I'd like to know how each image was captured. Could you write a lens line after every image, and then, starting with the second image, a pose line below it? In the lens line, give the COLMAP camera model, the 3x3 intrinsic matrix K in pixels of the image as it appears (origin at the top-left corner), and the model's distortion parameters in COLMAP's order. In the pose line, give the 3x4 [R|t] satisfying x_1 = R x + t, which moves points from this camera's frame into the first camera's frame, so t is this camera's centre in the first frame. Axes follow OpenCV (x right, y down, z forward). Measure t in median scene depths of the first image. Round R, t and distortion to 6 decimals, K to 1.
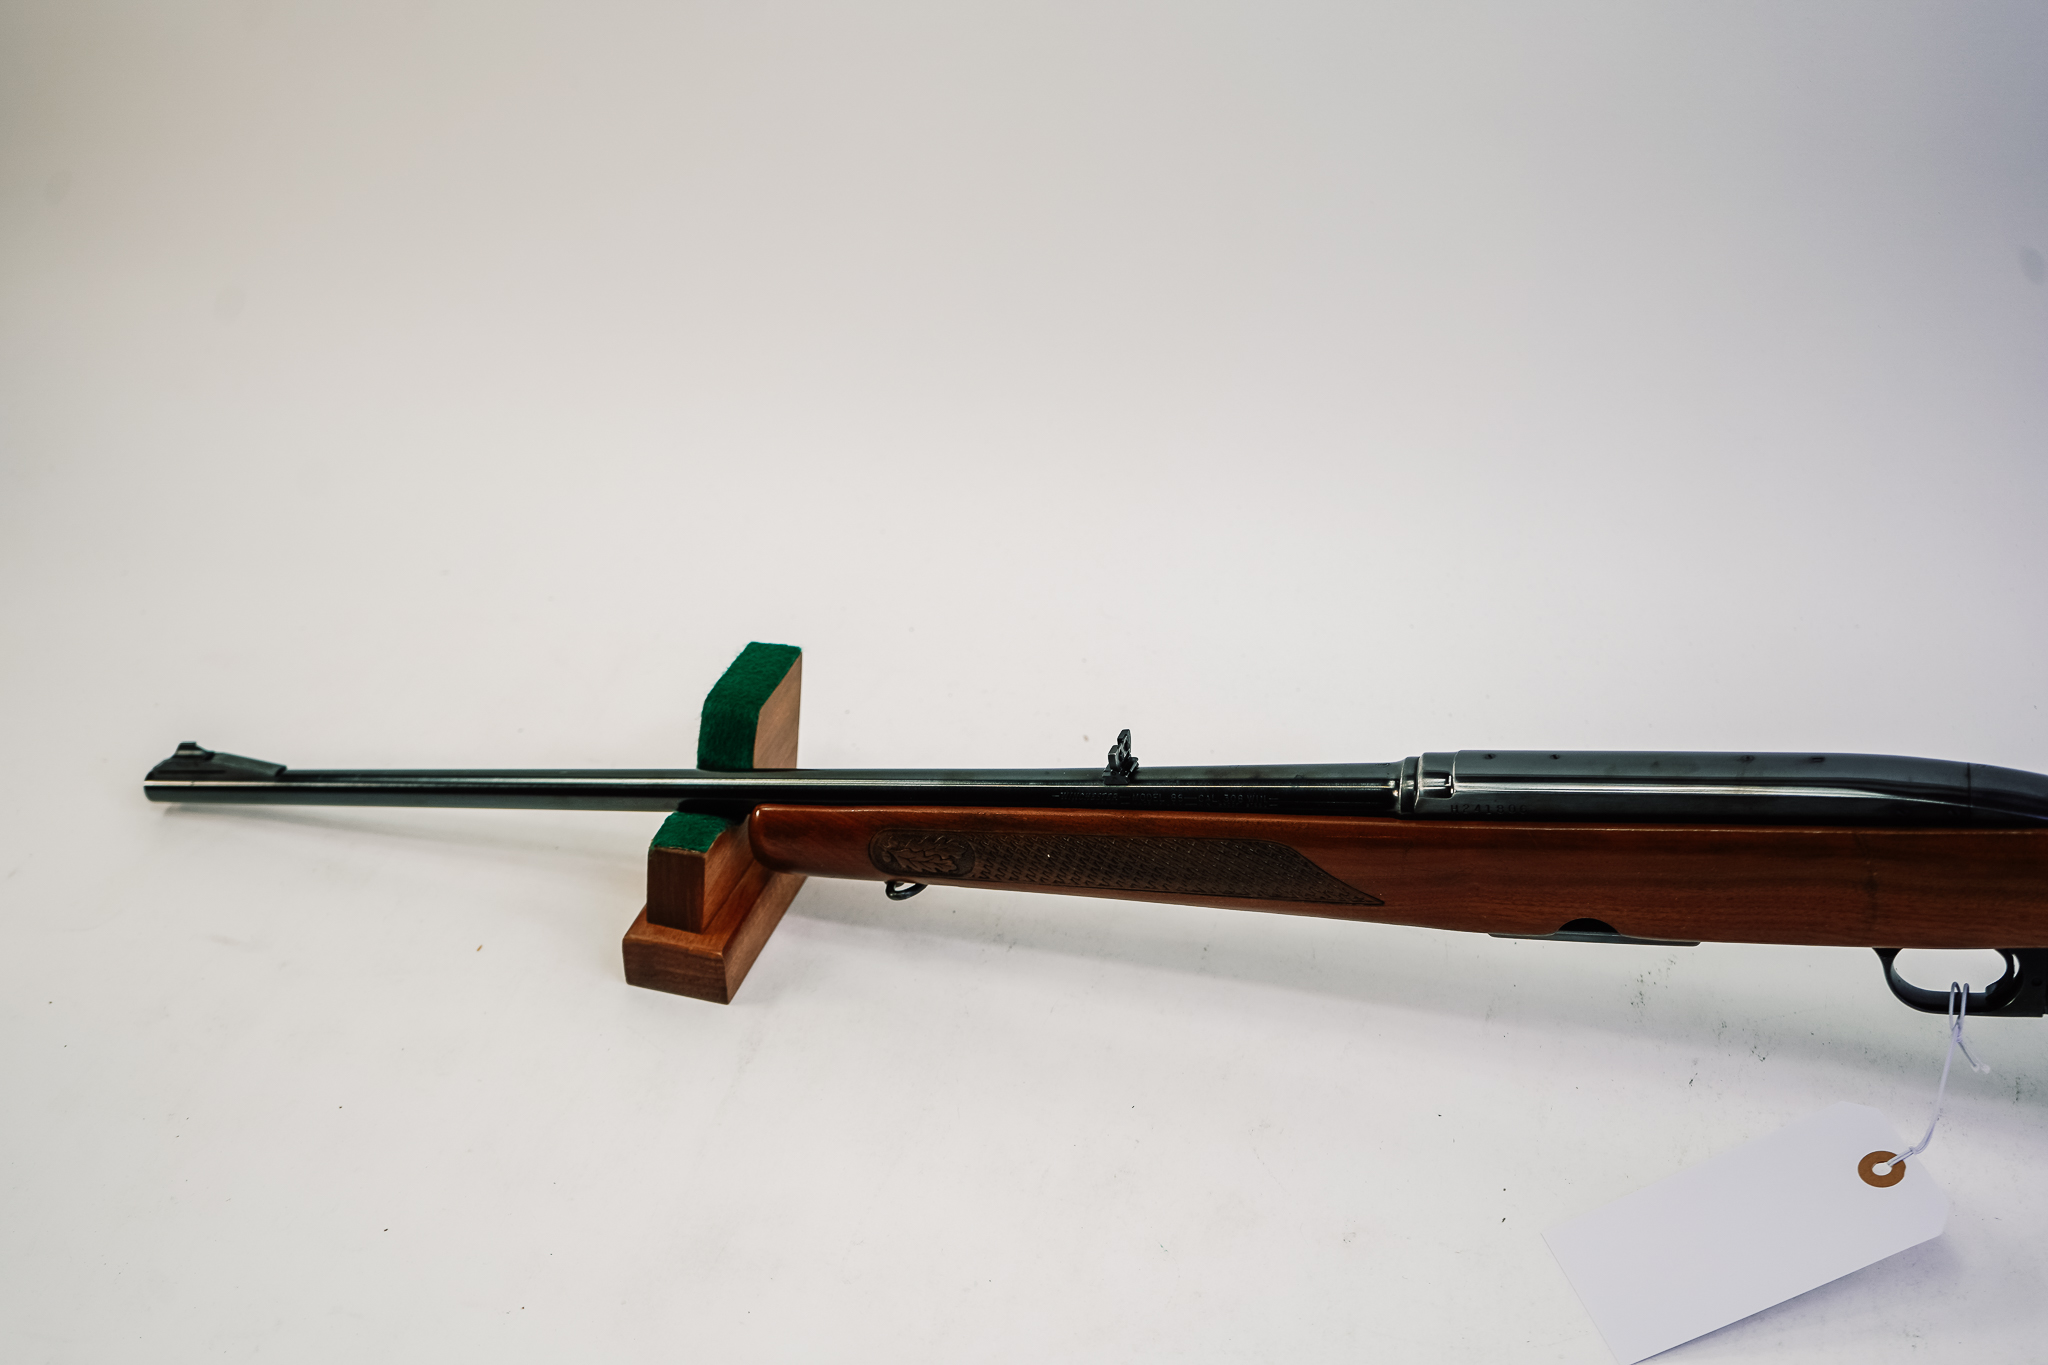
lens RADIAL K [[2472.3, 0, 1054.2], [0, 2472.3, 681.4], [0, 0, 1]] dist [0.009120, 0.001627]
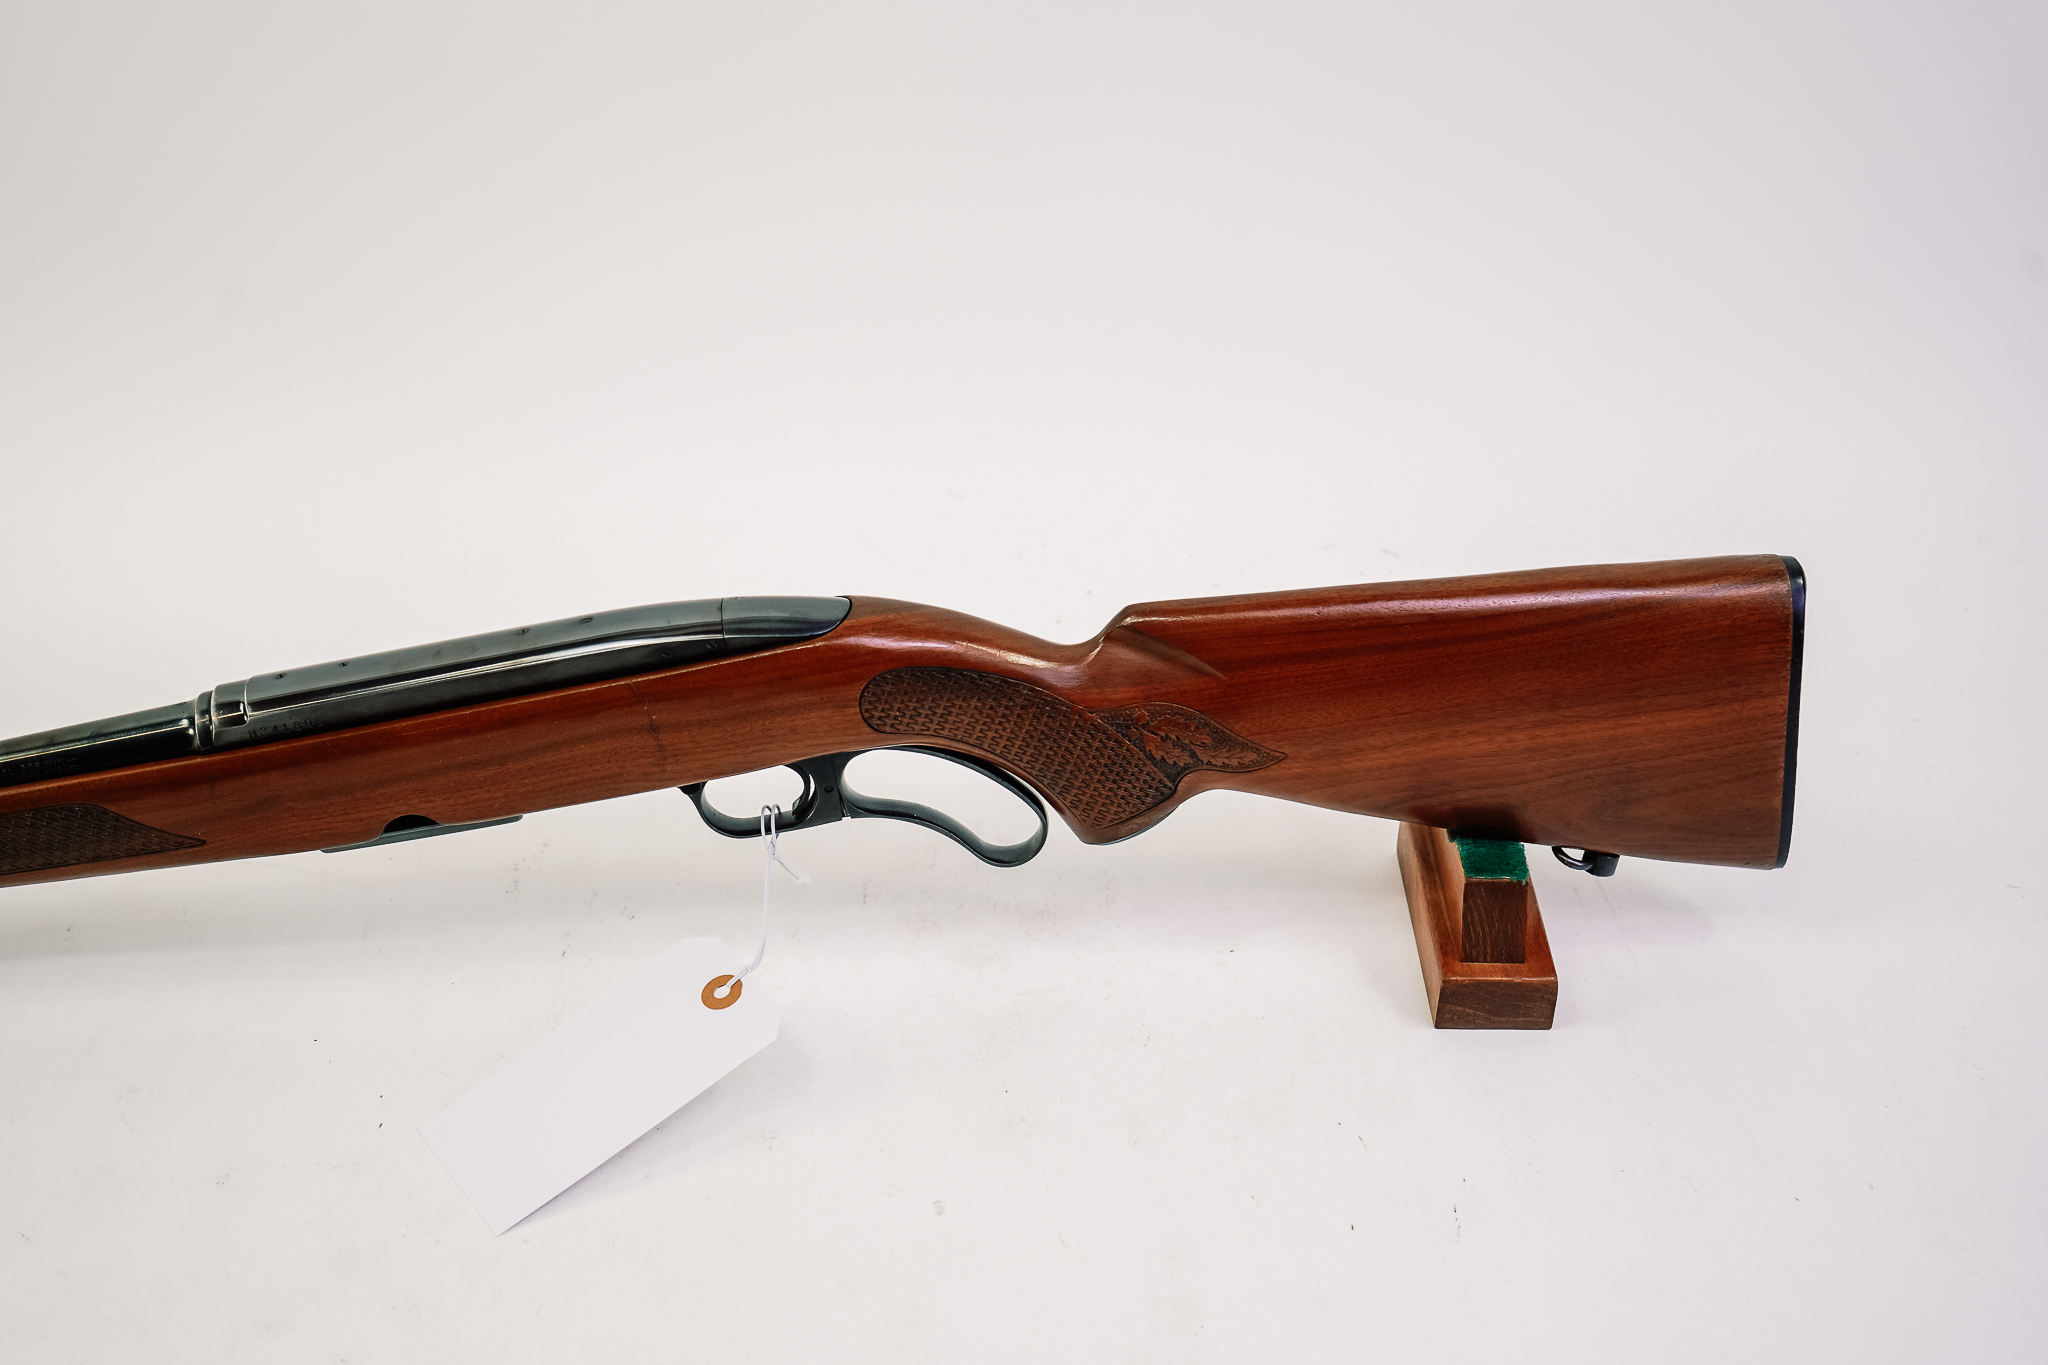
lens RADIAL K [[2472.3, 0, 1054.2], [0, 2472.3, 681.4], [0, 0, 1]] dist [0.009120, 0.001627]
pose [[0.937872, -0.181563, 0.295686, 0.170134], [0.178491, 0.983223, 0.037594, 0.049673], [-0.297551, 0.017519, 0.954545, -0.047087]]
